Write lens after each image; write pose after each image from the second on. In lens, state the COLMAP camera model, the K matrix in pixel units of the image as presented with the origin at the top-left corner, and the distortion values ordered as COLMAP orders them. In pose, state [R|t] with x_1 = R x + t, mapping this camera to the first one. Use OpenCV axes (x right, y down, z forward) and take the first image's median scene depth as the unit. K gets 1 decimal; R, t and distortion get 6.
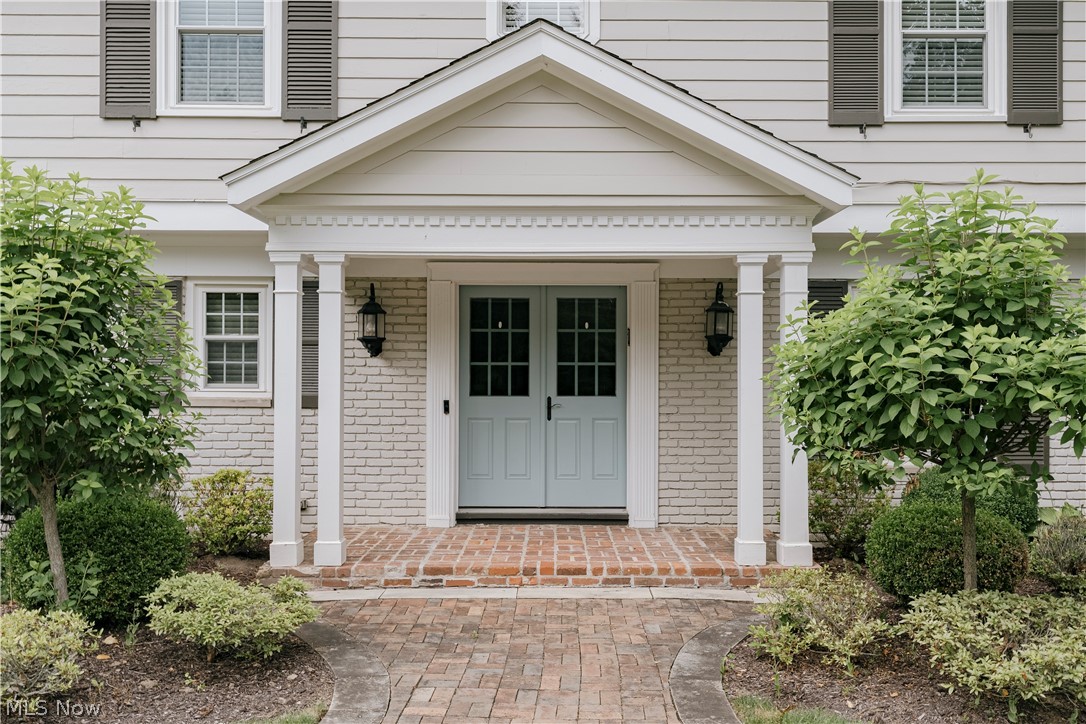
lens RADIAL K [[921.4, 0, 543.0], [0, 921.4, 362.0], [0, 0, 1]] dist [0.005985, 0.002783]
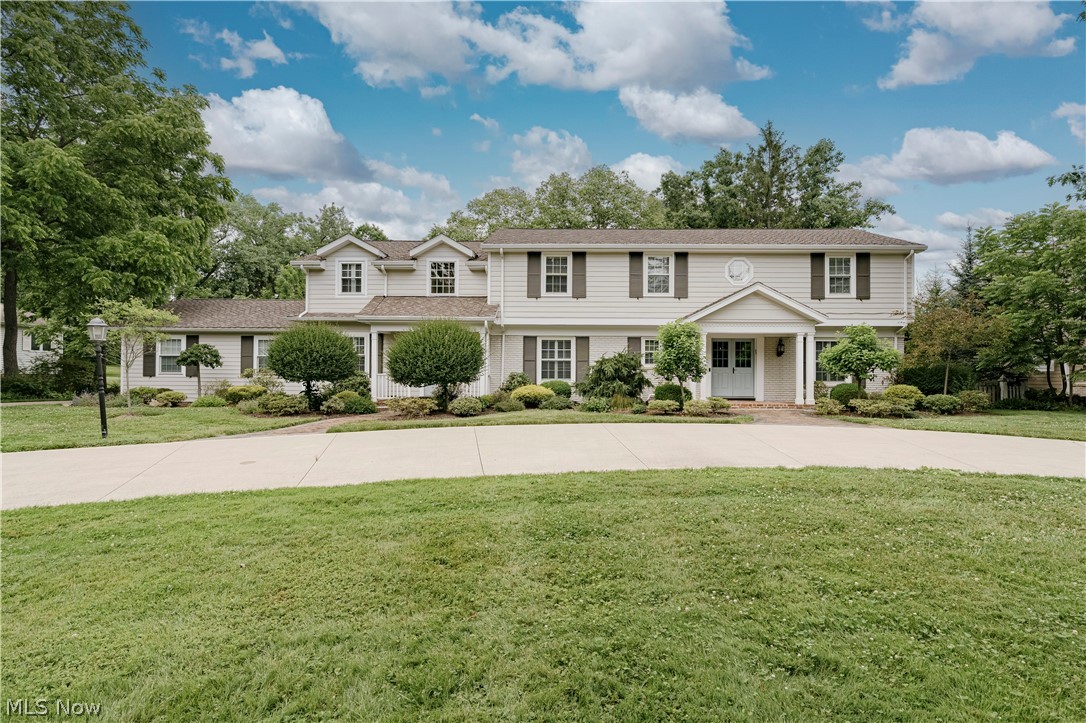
lens RADIAL K [[504.5, 0, 543.0], [0, 504.5, 361.5], [0, 0, 1]] dist [-0.000834, -0.000081]
pose [[0.999905, 0.002938, -0.013441, -0.812166], [-0.003074, 0.999944, -0.010094, 0.039212], [0.013410, 0.010135, 0.999859, -1.181190]]
